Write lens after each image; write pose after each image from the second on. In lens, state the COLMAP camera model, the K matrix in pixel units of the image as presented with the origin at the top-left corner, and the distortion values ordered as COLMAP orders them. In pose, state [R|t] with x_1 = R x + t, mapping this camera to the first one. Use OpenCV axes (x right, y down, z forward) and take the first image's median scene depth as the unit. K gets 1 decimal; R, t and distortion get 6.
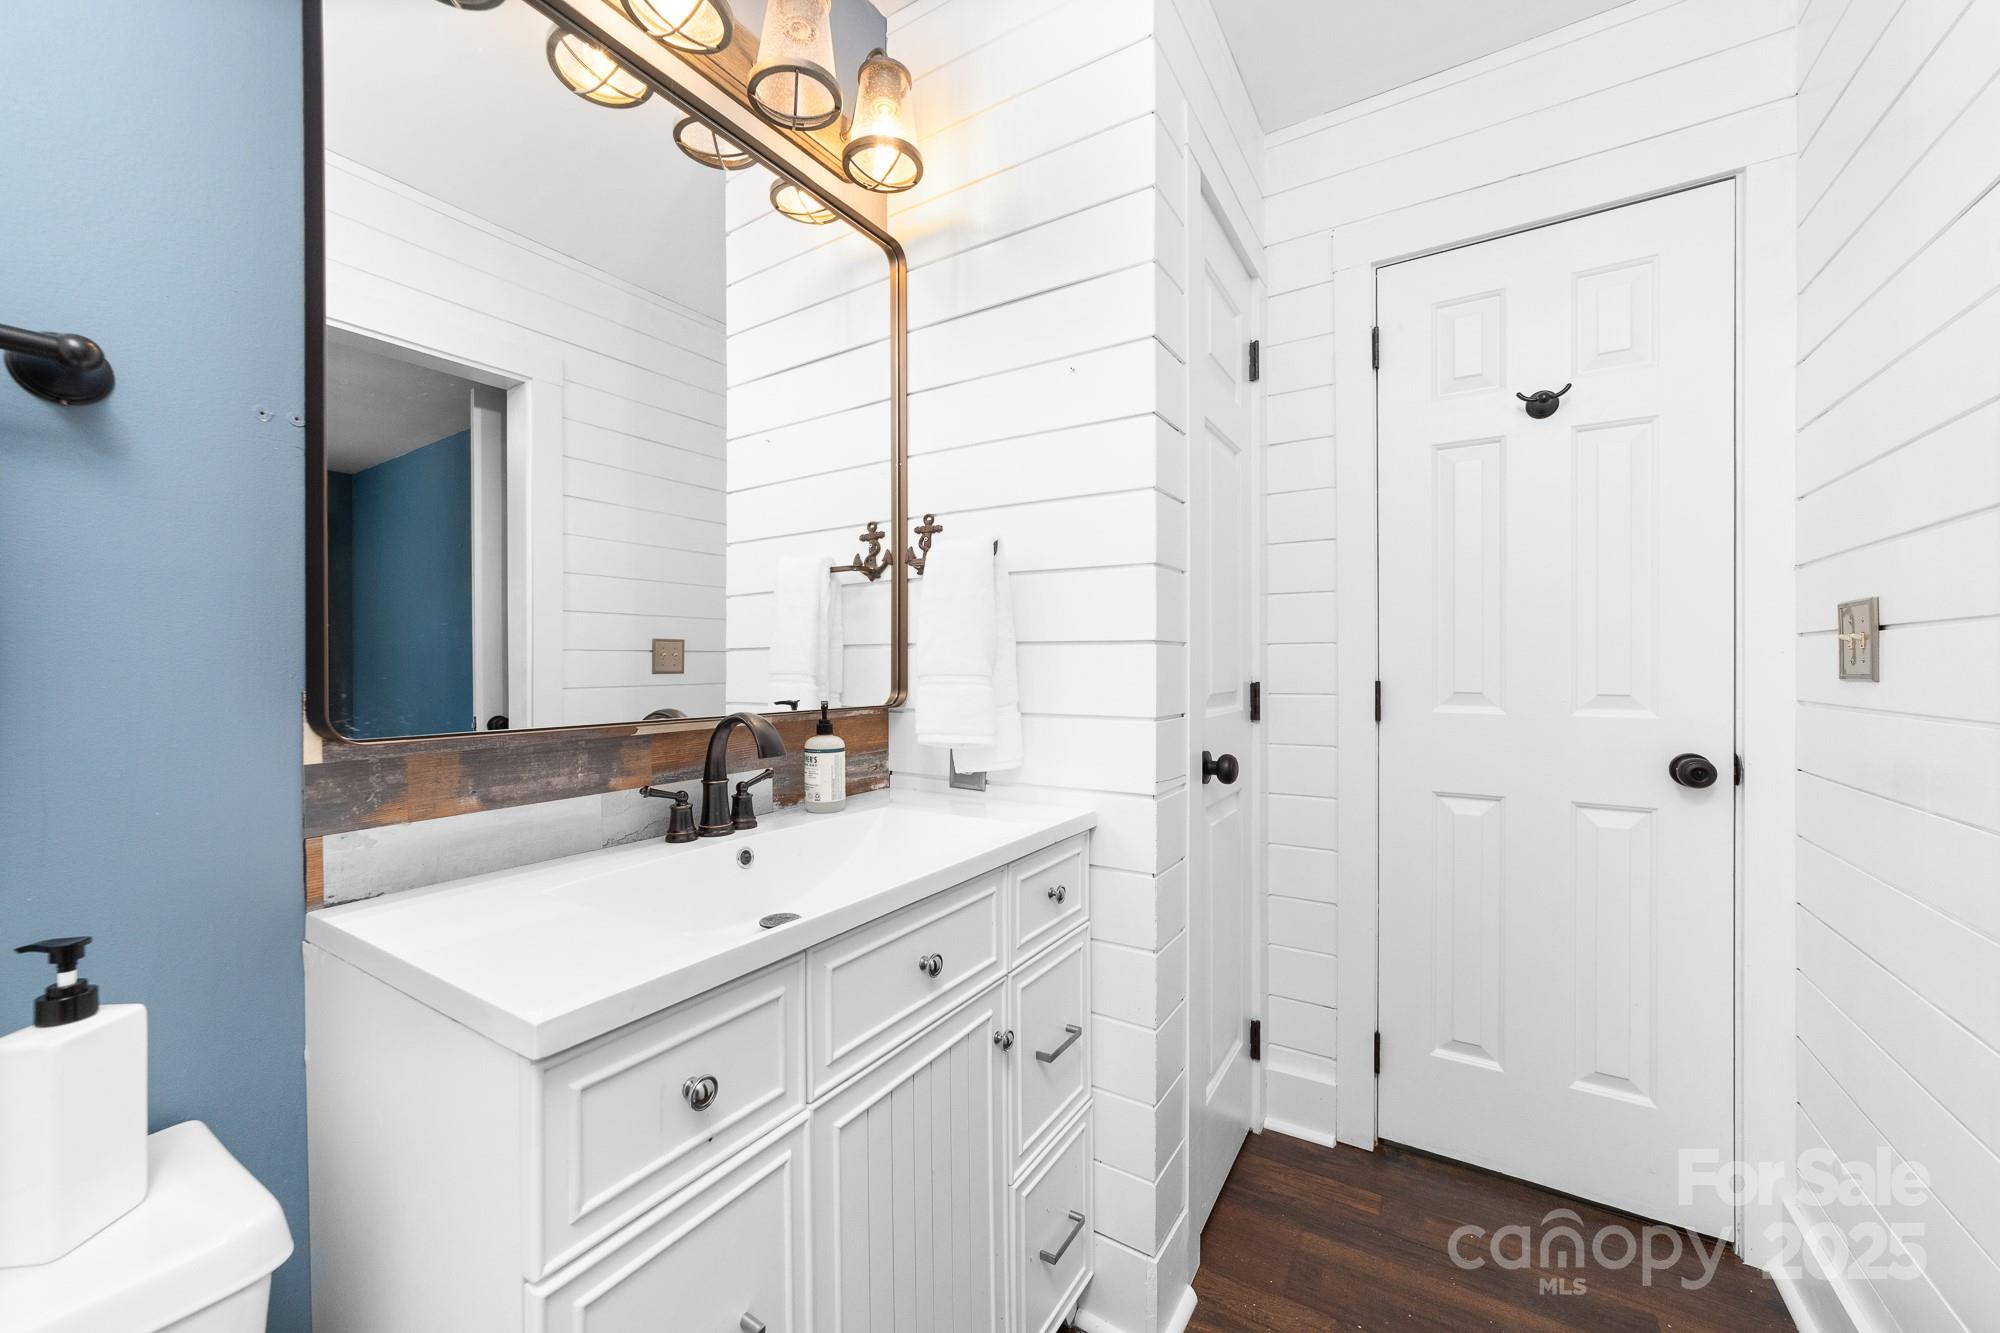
lens RADIAL K [[756.5, 0, 1009.4], [0, 756.5, 655.5], [0, 0, 1]] dist [0.000543, 0.000092]
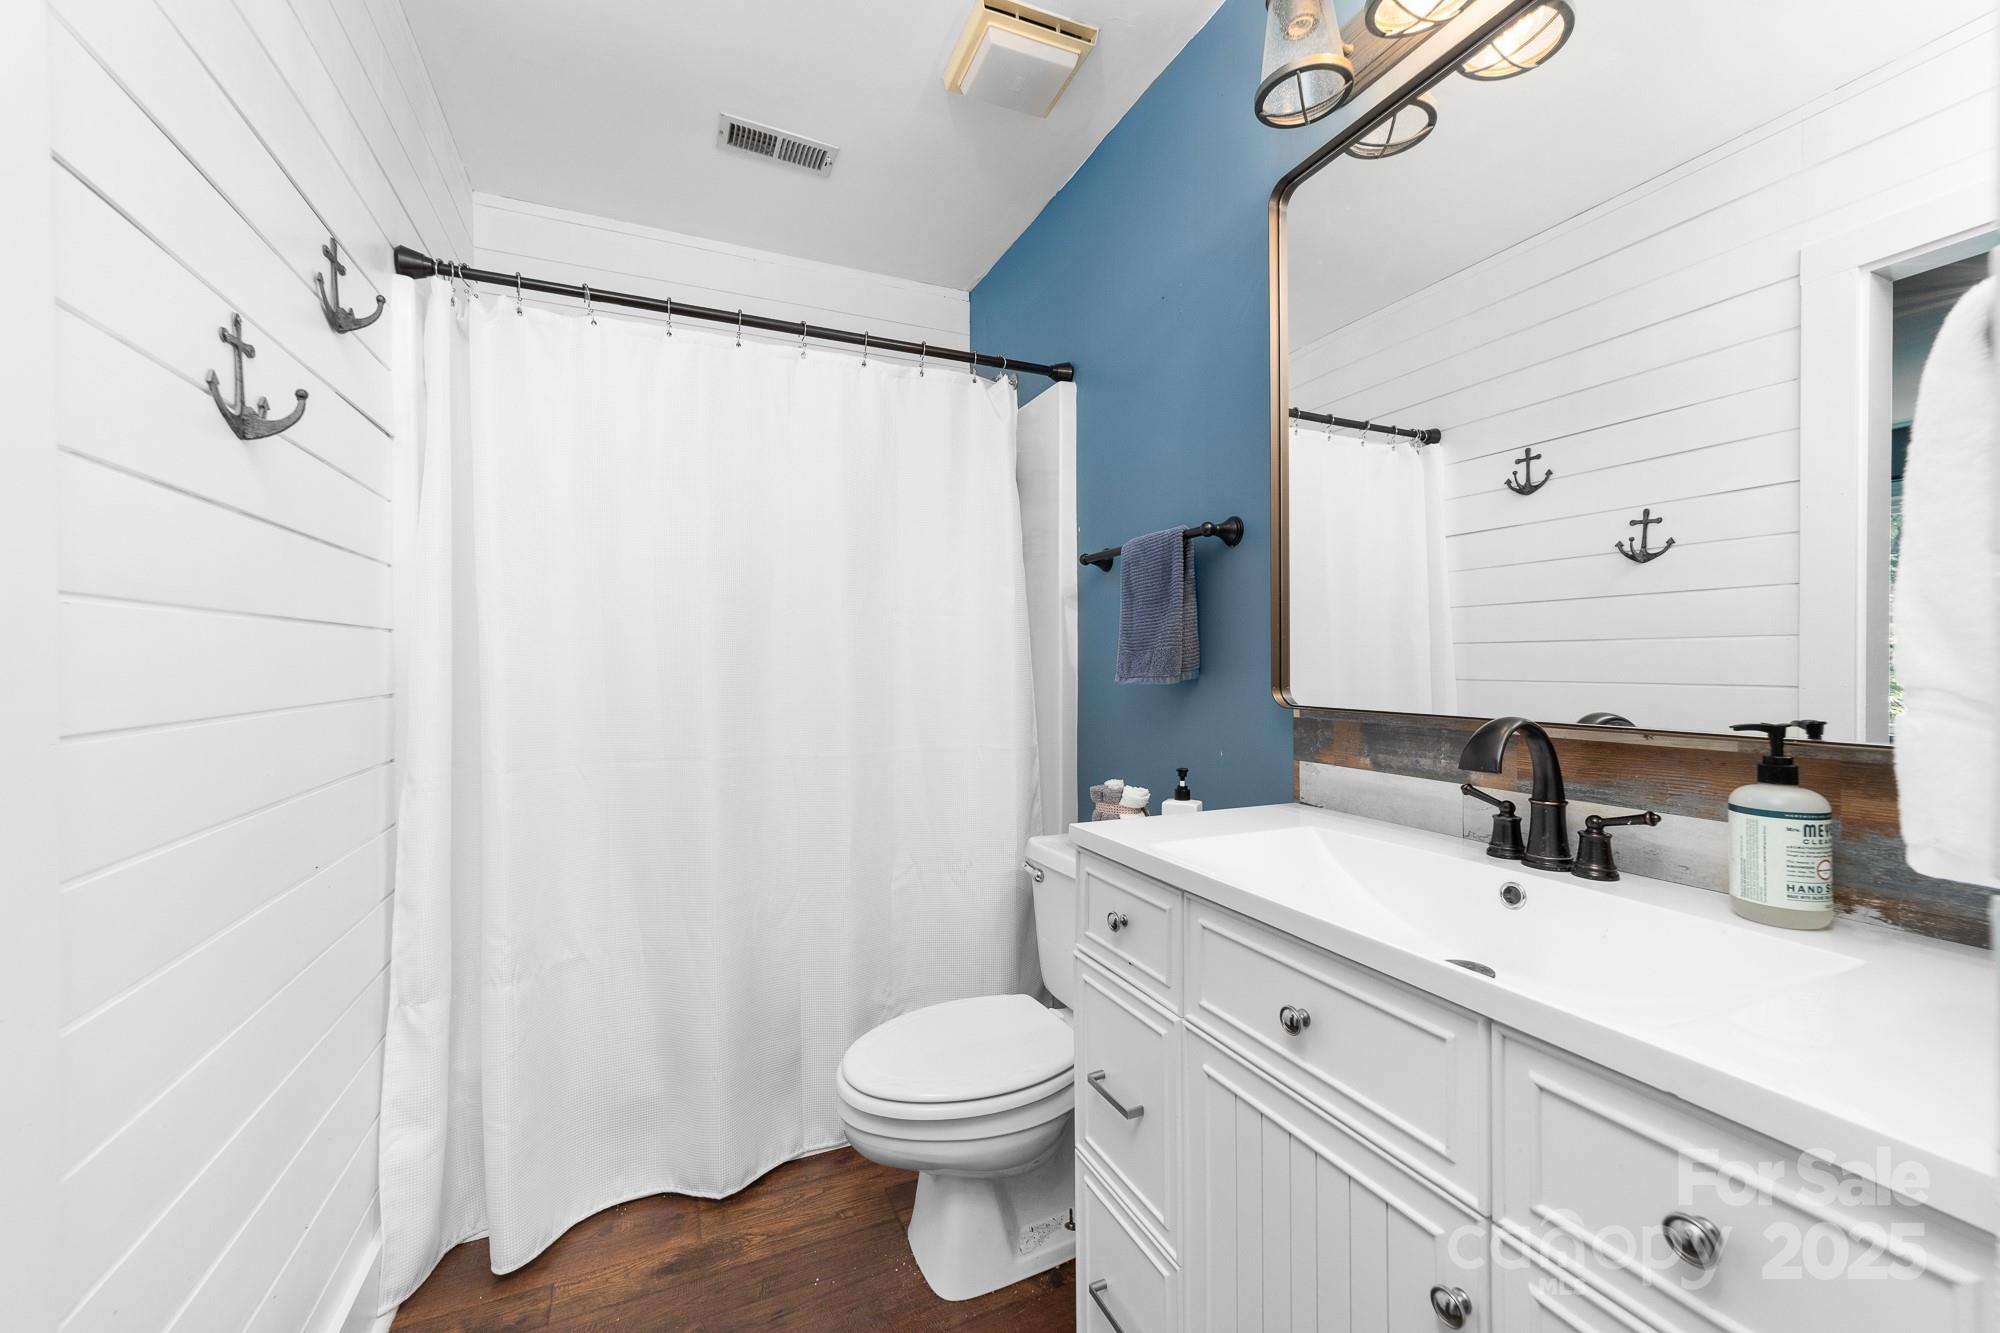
lens RADIAL K [[756.5, 0, 1011.7], [0, 756.5, 672.2], [0, 0, 1]] dist [0.000543, 0.000092]
pose [[-0.542725, 0.015794, -0.839762, 0.699829], [0.016646, 0.999829, 0.008046, 0.010696], [0.839745, -0.009612, -0.542895, 1.097016]]
